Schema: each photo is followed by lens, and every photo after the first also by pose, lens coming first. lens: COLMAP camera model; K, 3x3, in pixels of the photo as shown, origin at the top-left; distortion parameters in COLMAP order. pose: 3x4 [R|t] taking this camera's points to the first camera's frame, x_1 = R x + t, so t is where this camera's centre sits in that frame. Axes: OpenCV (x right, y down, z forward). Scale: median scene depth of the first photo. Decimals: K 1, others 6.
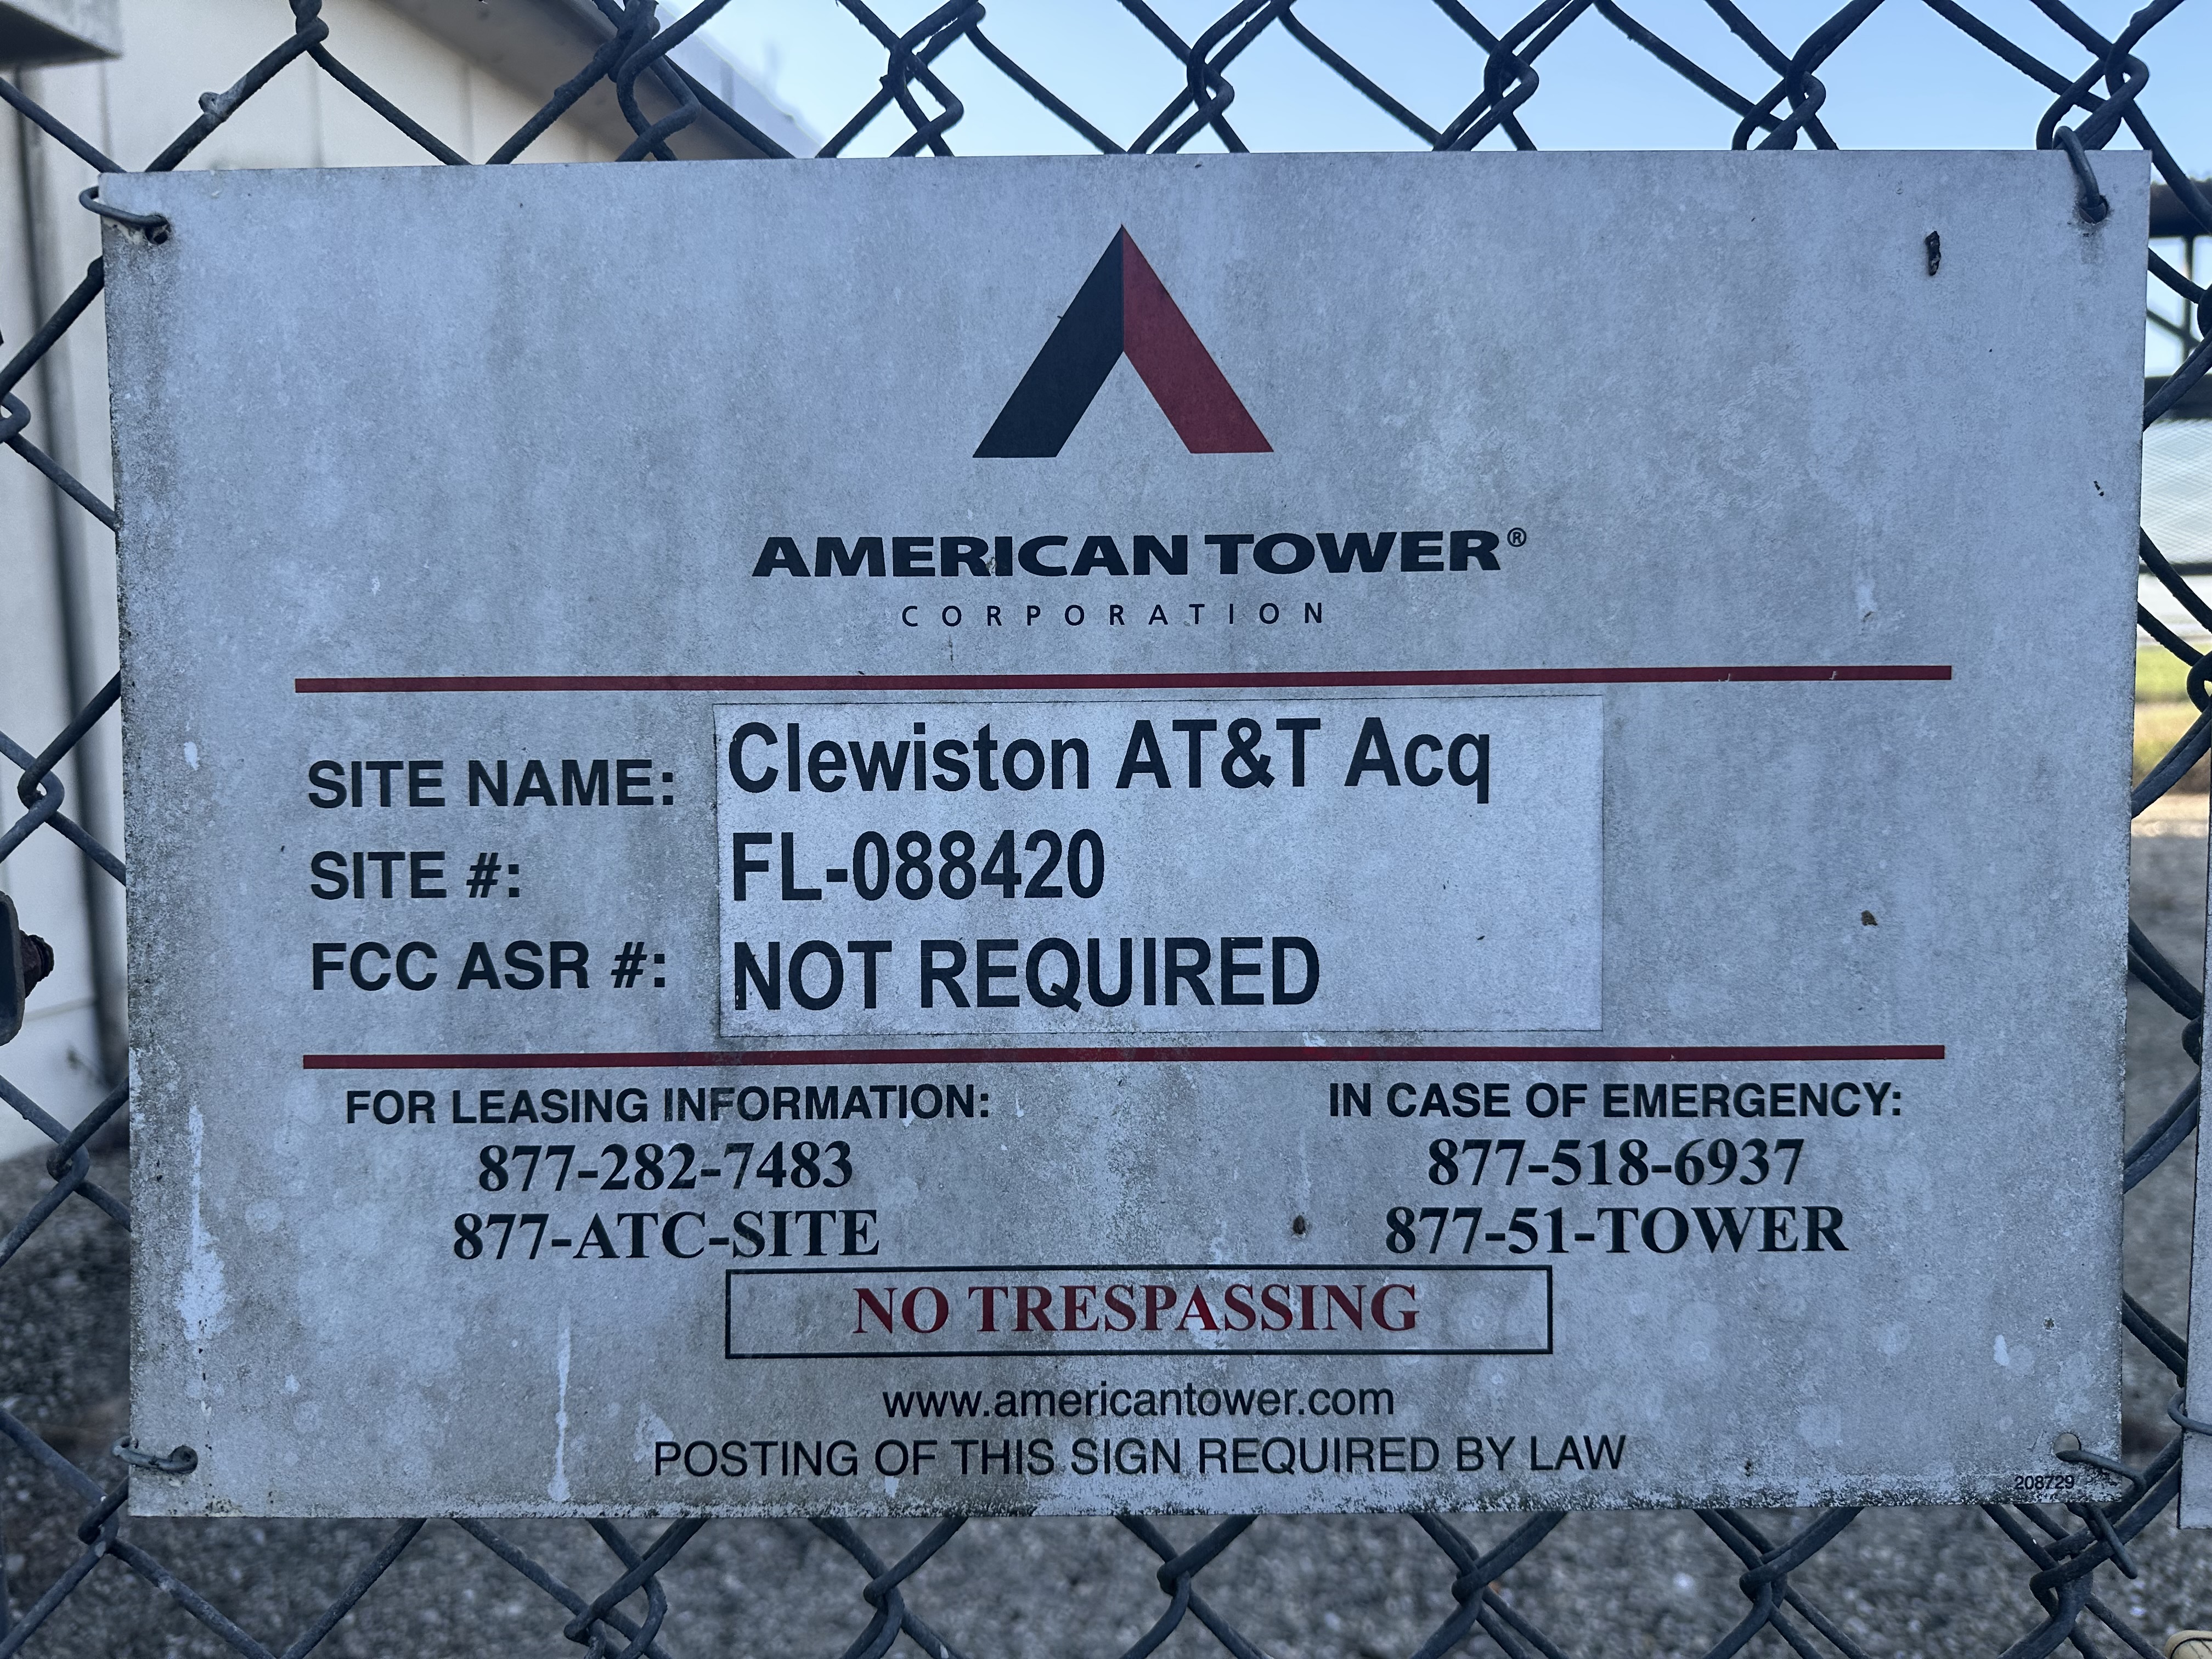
lens RADIAL K [[1541.8, 0, 1099.9], [0, 1541.8, 839.6], [0, 0, 1]] dist [-0.021424, 0.002923]
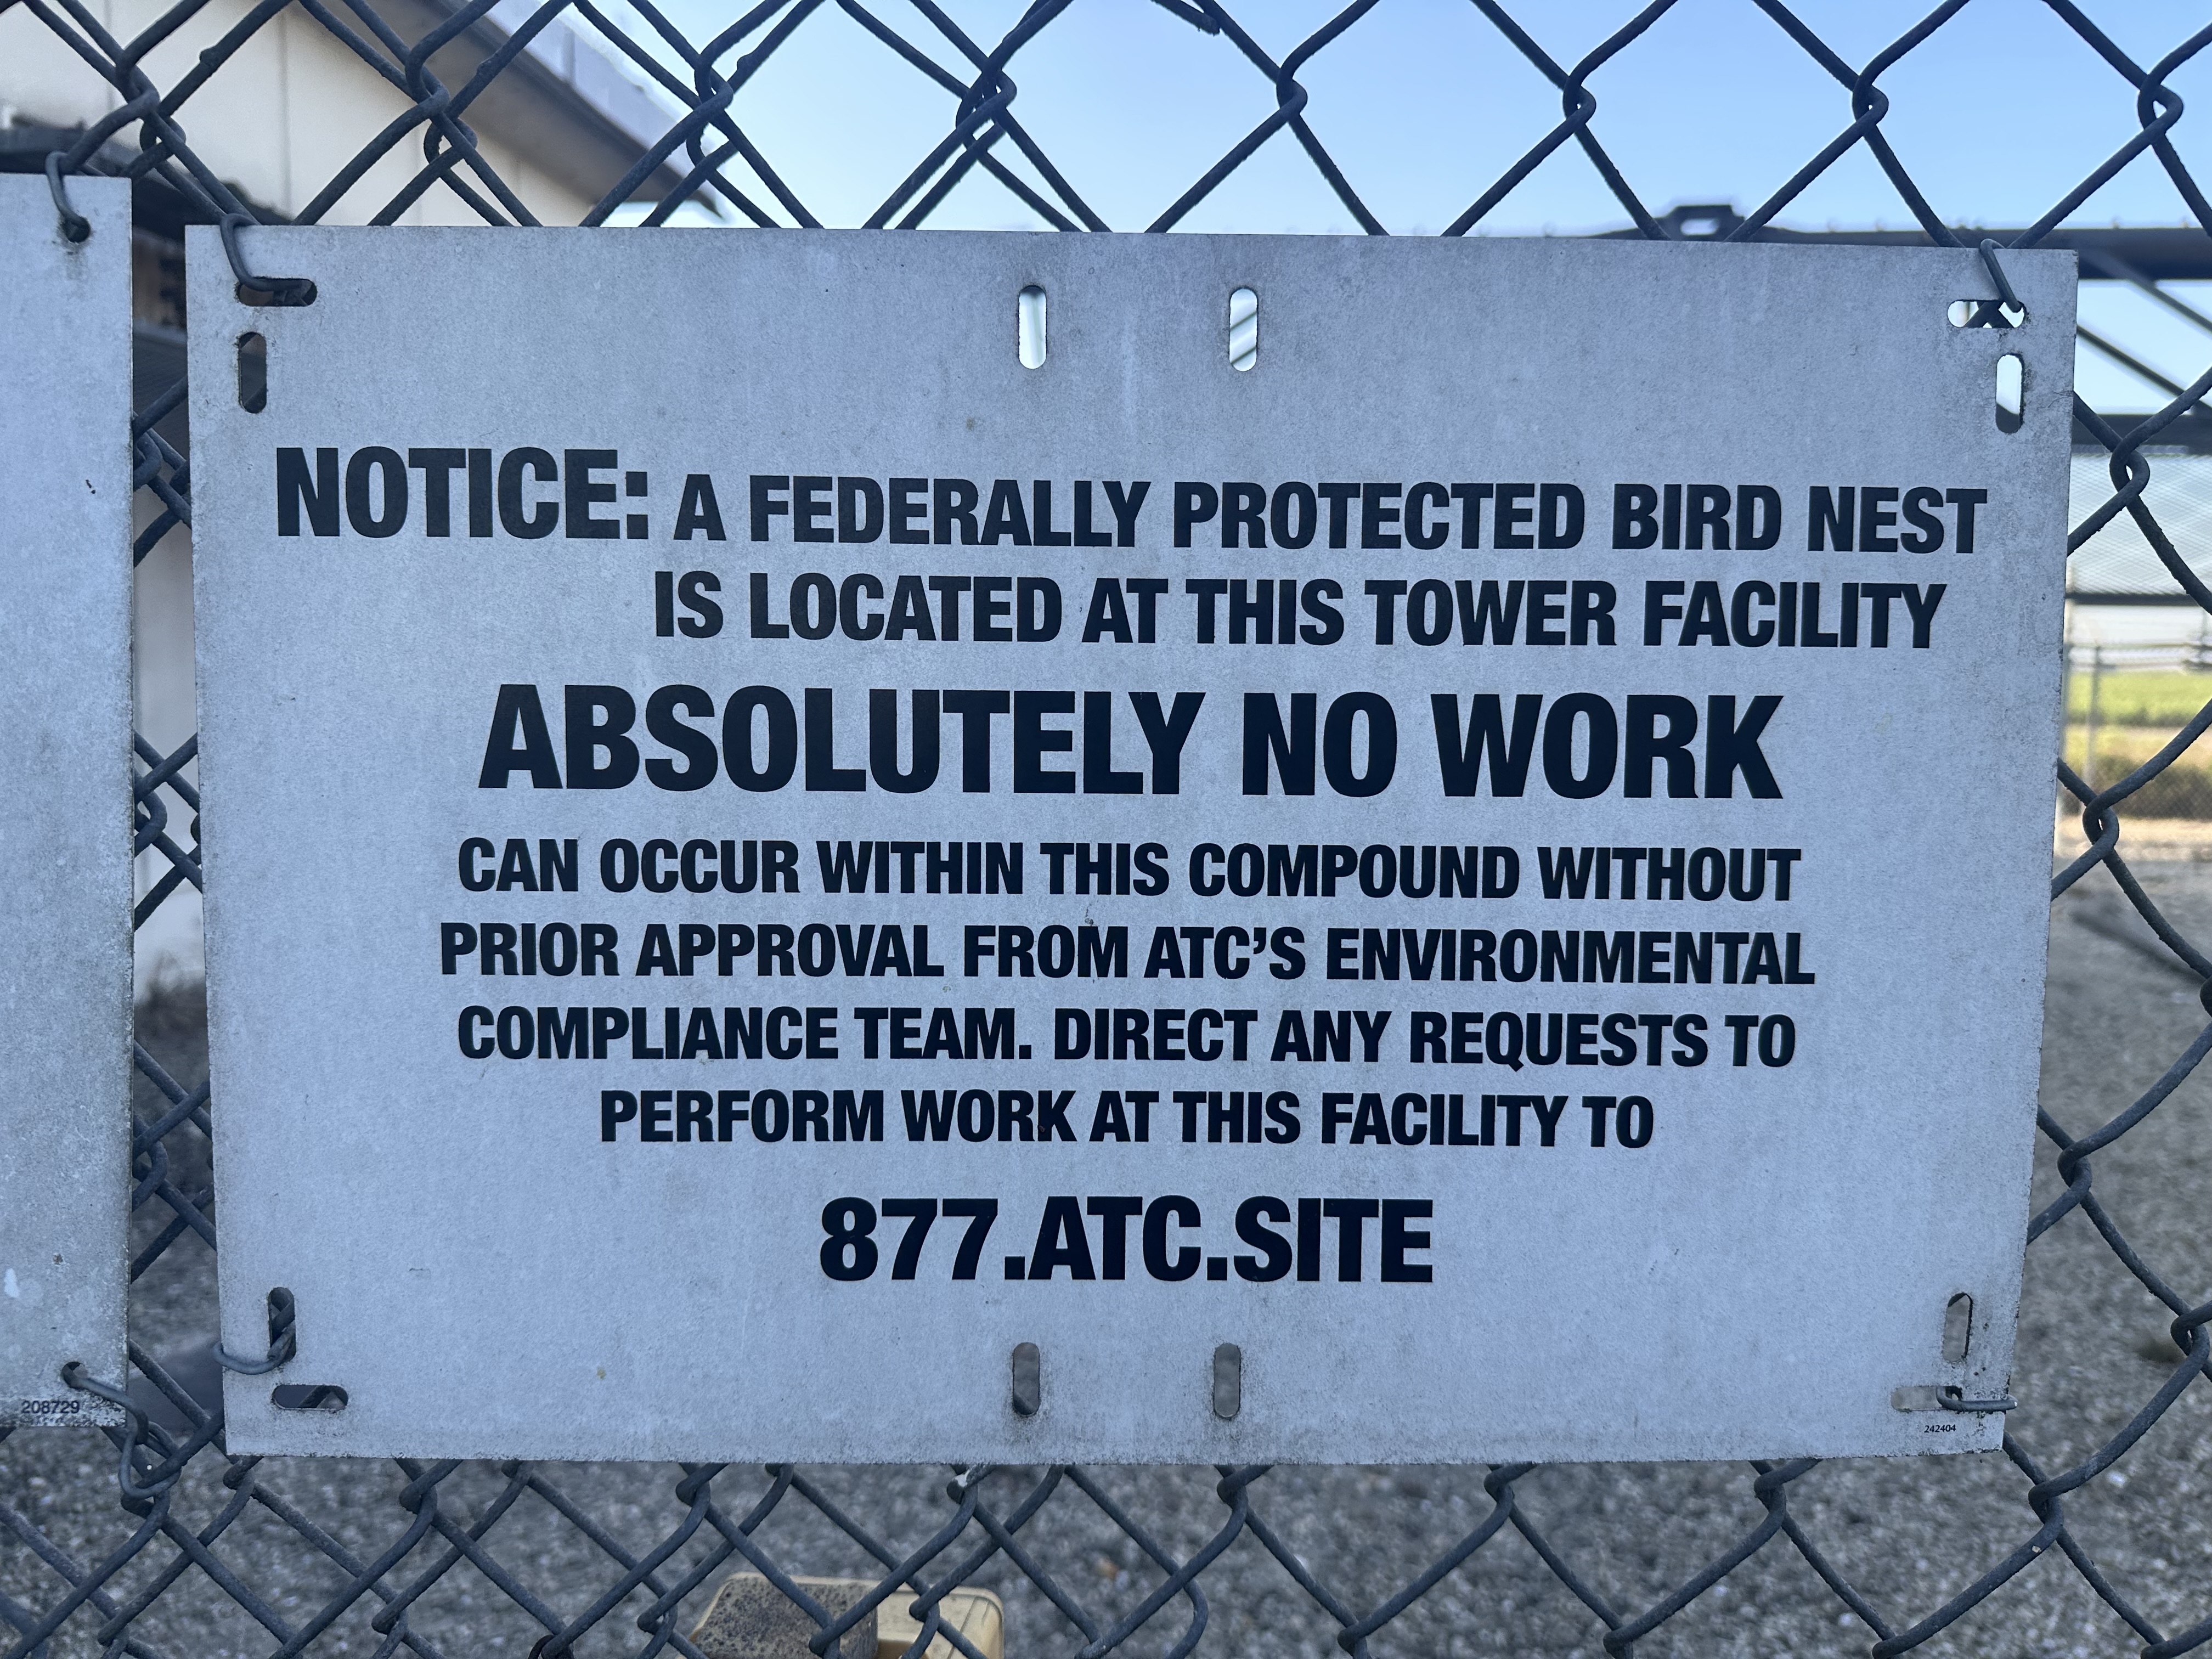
lens RADIAL K [[1541.8, 0, 1108.4], [0, 1541.8, 817.5], [0, 0, 1]] dist [-0.021424, 0.002923]
pose [[0.997525, 0.024410, 0.065946, 1.283110], [-0.023853, 0.999673, -0.009229, -0.002263], [-0.066150, 0.007633, 0.997781, -0.124954]]
